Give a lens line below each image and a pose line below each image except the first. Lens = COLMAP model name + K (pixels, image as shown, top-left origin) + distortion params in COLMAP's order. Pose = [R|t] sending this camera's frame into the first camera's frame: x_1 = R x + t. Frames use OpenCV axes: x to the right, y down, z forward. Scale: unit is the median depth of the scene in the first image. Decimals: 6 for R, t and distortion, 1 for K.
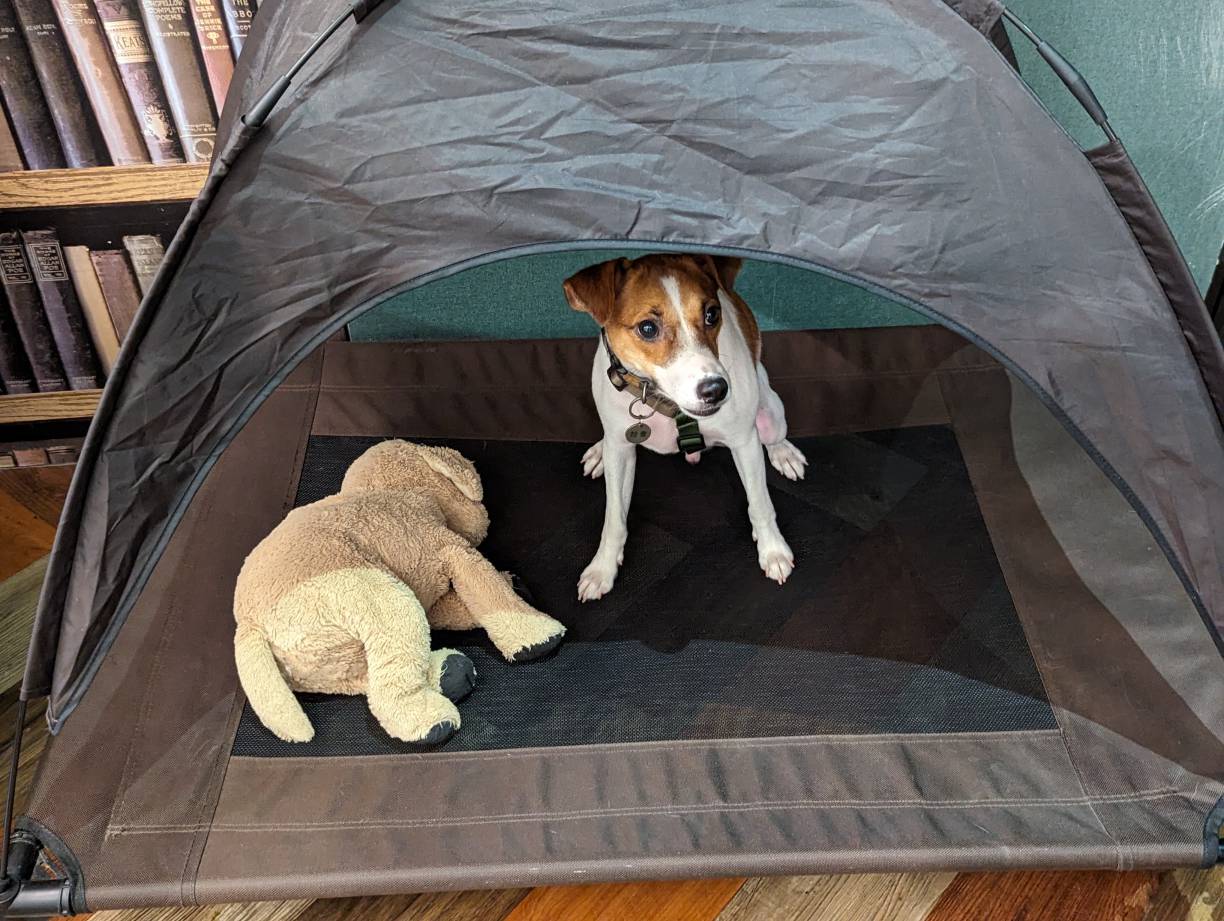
lens RADIAL K [[1357.7, 0, 609.1], [0, 1357.7, 464.8], [0, 0, 1]] dist [0.032296, 0.000000]
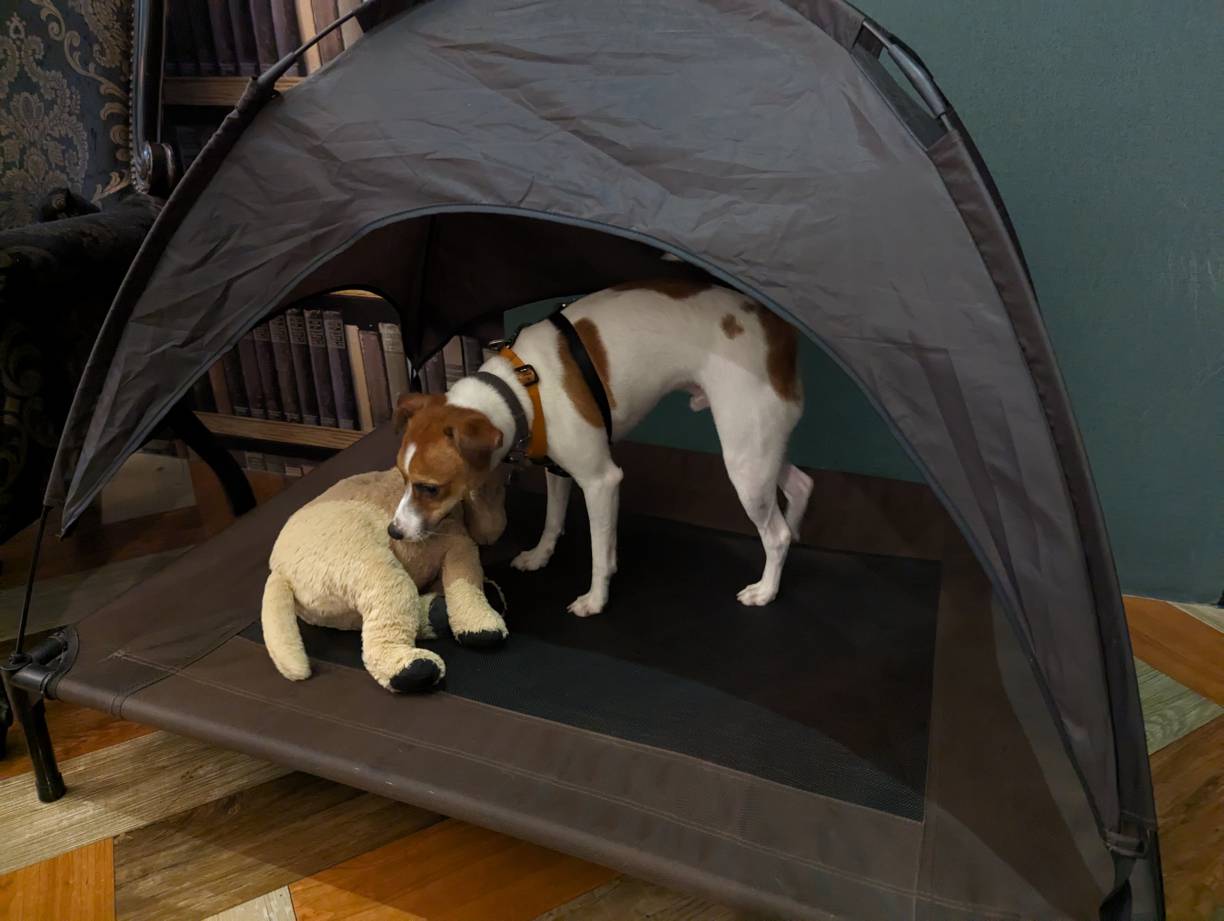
lens RADIAL K [[866.9, 0, 614.8], [0, 866.9, 456.8], [0, 0, 1]] dist [0.033558, -0.018555]
pose [[0.920159, 0.166170, -0.354535, 0.296148], [-0.253678, 0.942741, -0.216535, 0.135837], [0.298253, 0.289184, 0.909625, 0.298455]]
